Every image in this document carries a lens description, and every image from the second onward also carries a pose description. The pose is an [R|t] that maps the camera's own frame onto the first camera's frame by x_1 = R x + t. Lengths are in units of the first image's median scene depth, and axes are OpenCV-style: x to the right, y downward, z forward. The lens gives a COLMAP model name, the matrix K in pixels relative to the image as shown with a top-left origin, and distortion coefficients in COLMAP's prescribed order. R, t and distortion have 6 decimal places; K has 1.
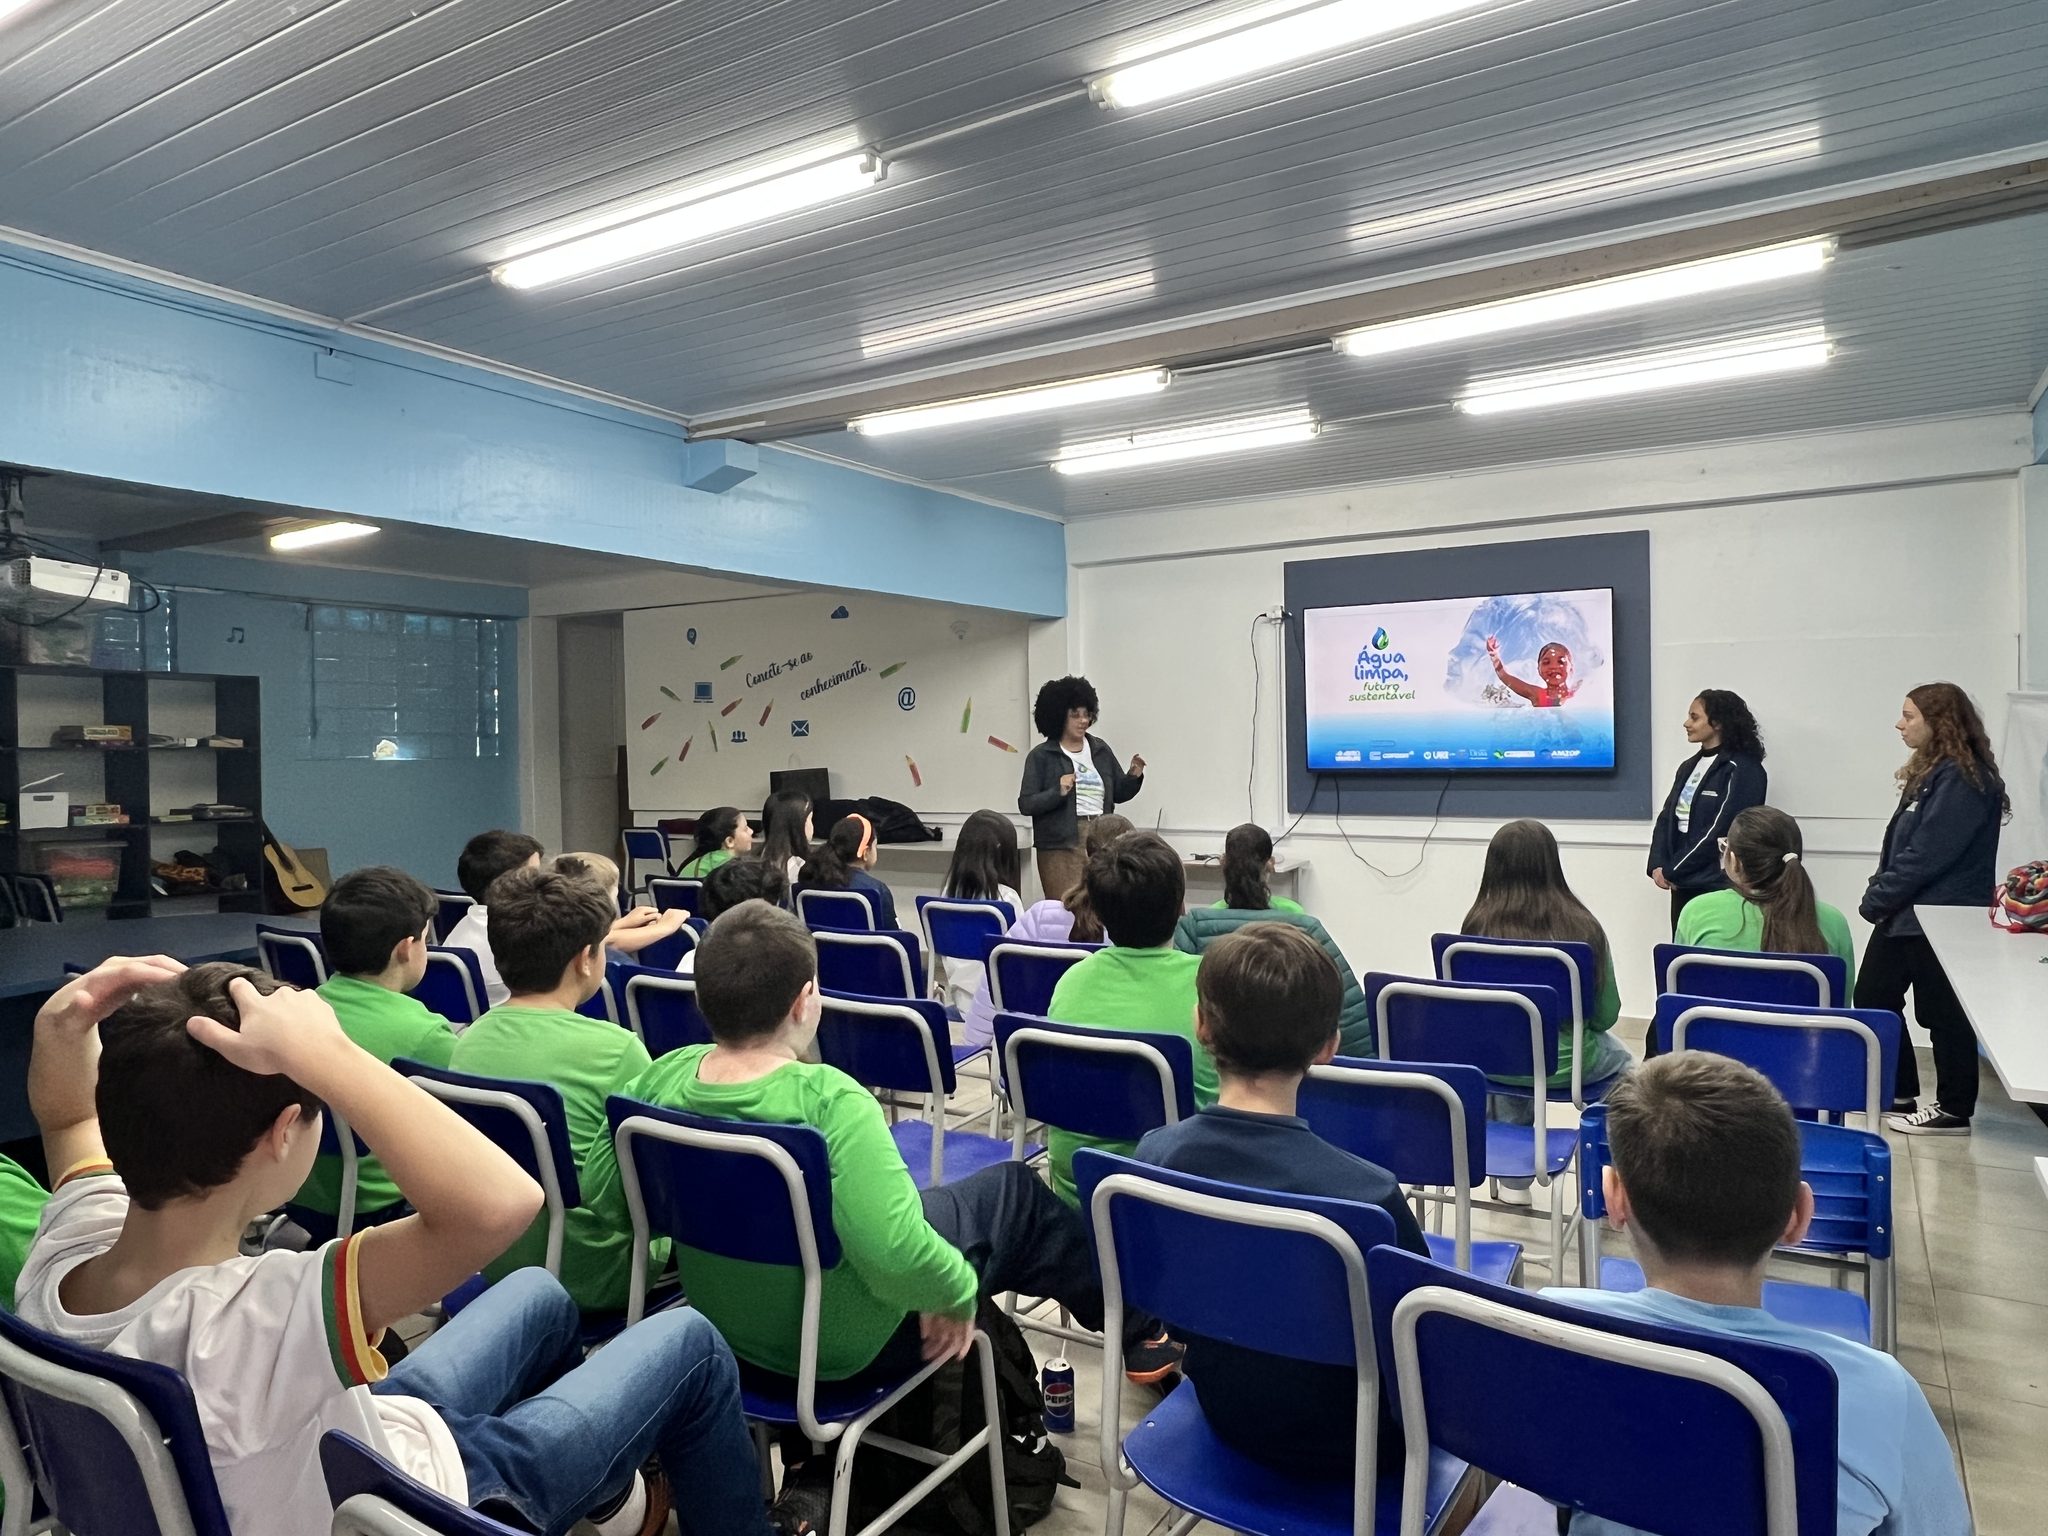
lens RADIAL K [[1335.4, 0, 1018.7], [0, 1335.4, 760.4], [0, 0, 1]] dist [0.002606, 0.000343]
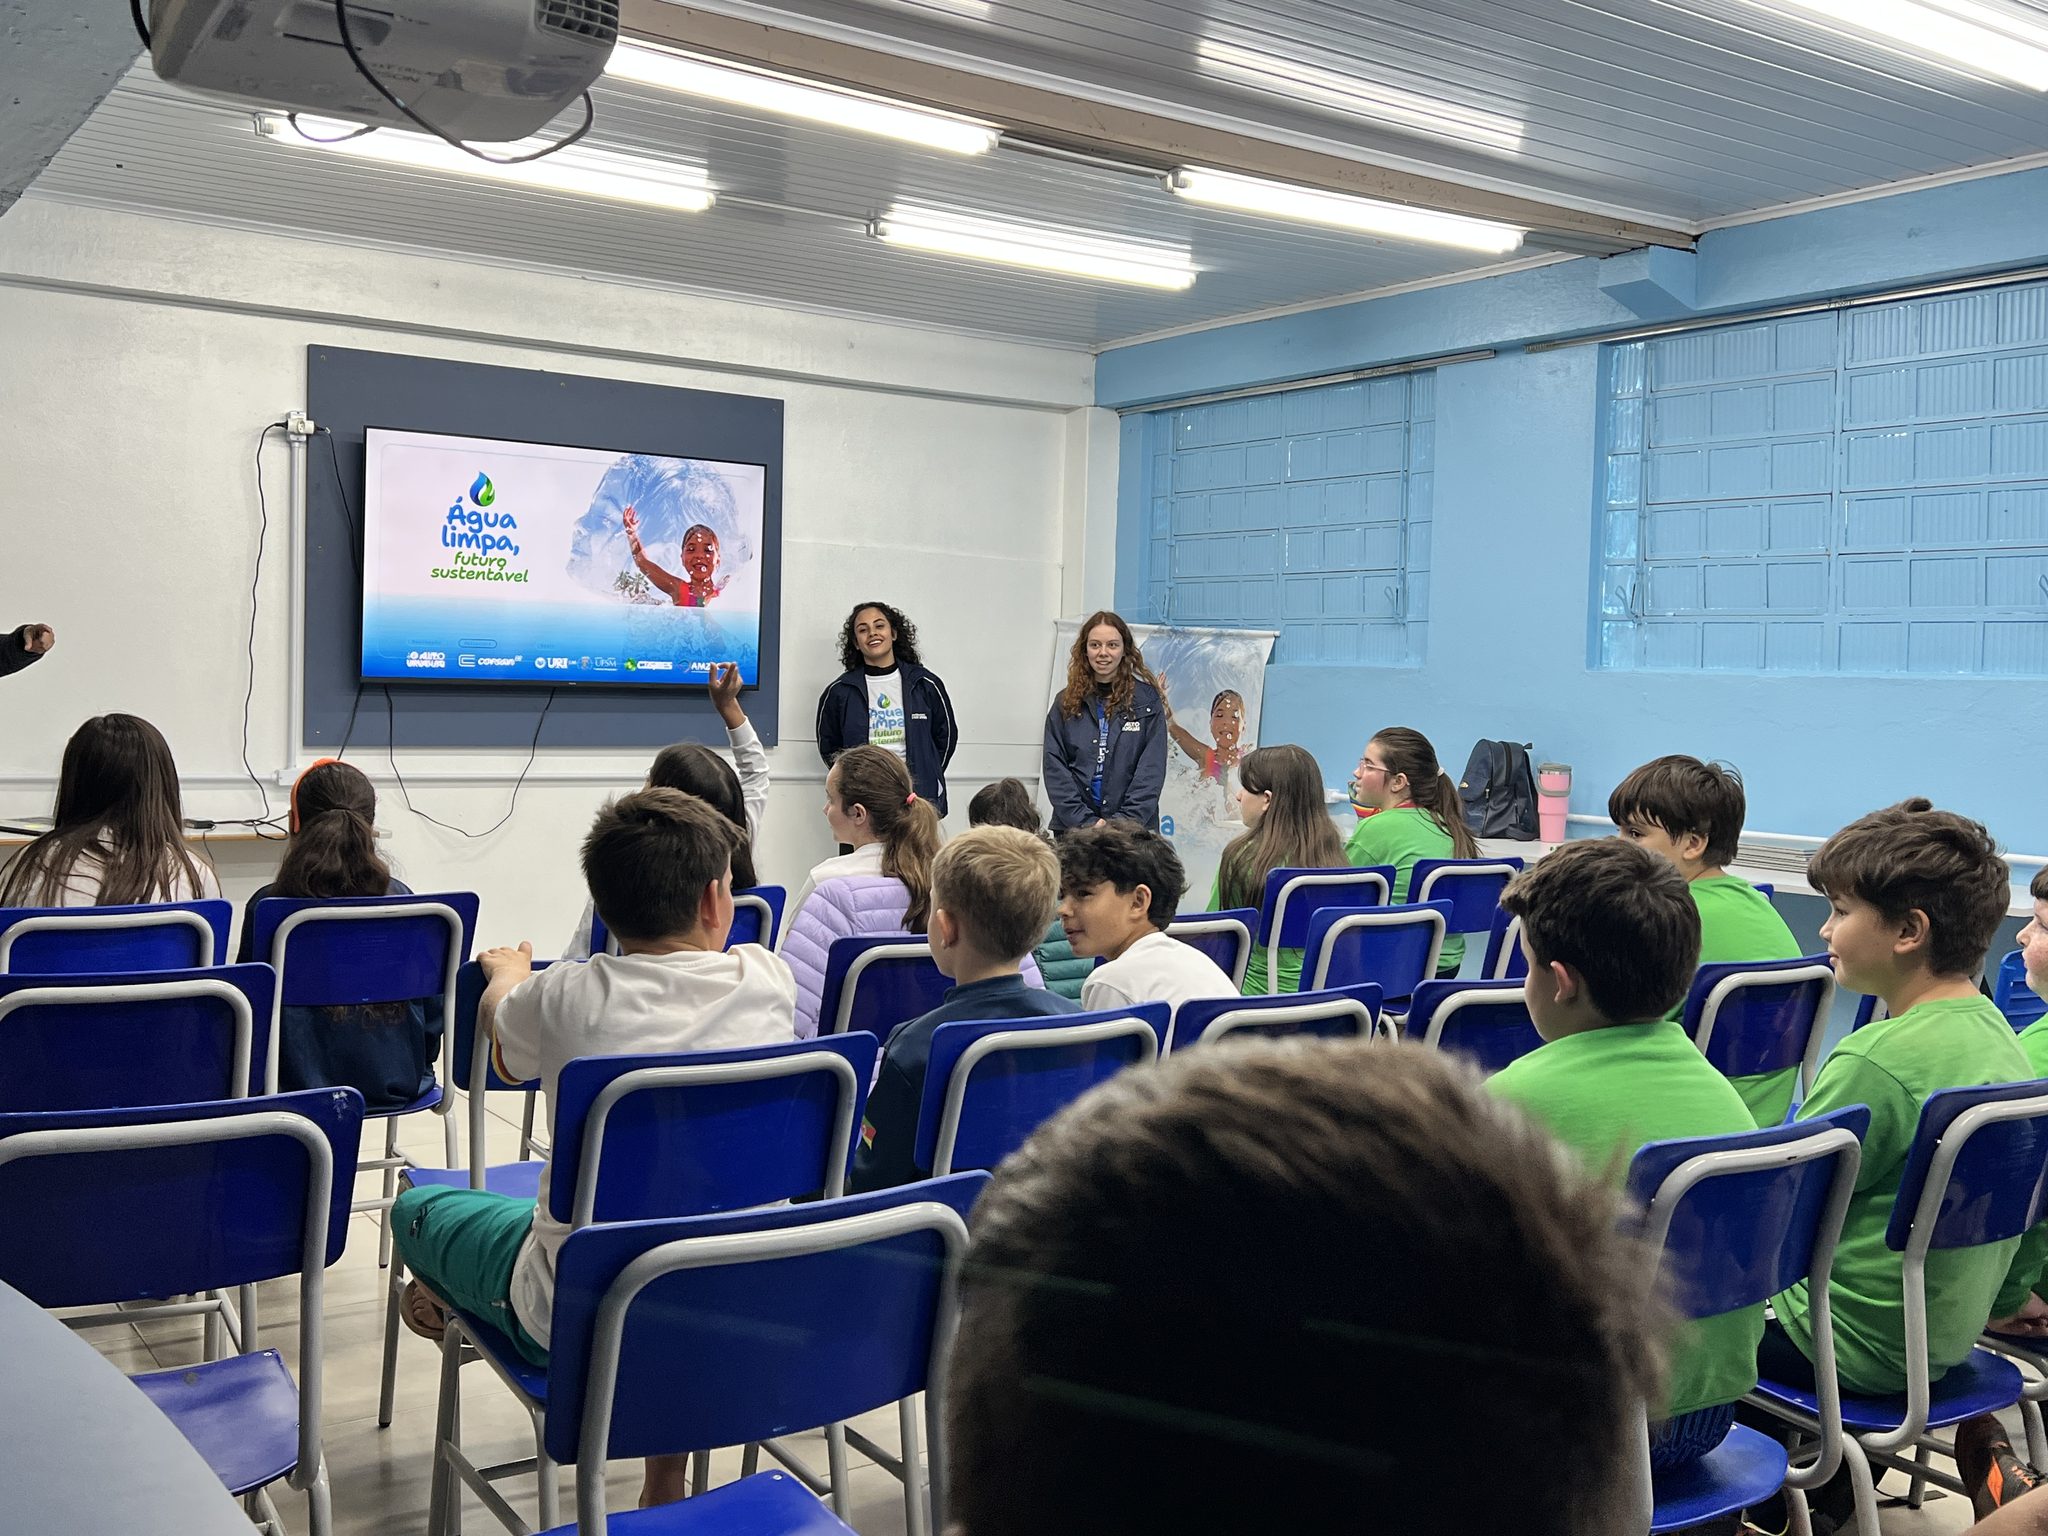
lens RADIAL K [[1947.0, 0, 1006.0], [0, 1947.0, 735.9], [0, 0, 1]] dist [0.144142, -0.311815]
pose [[0.404248, -0.005601, 0.914632, -0.615212], [-0.022572, 0.999616, 0.016097, 0.014226], [-0.914371, -0.027152, 0.403966, 0.391394]]
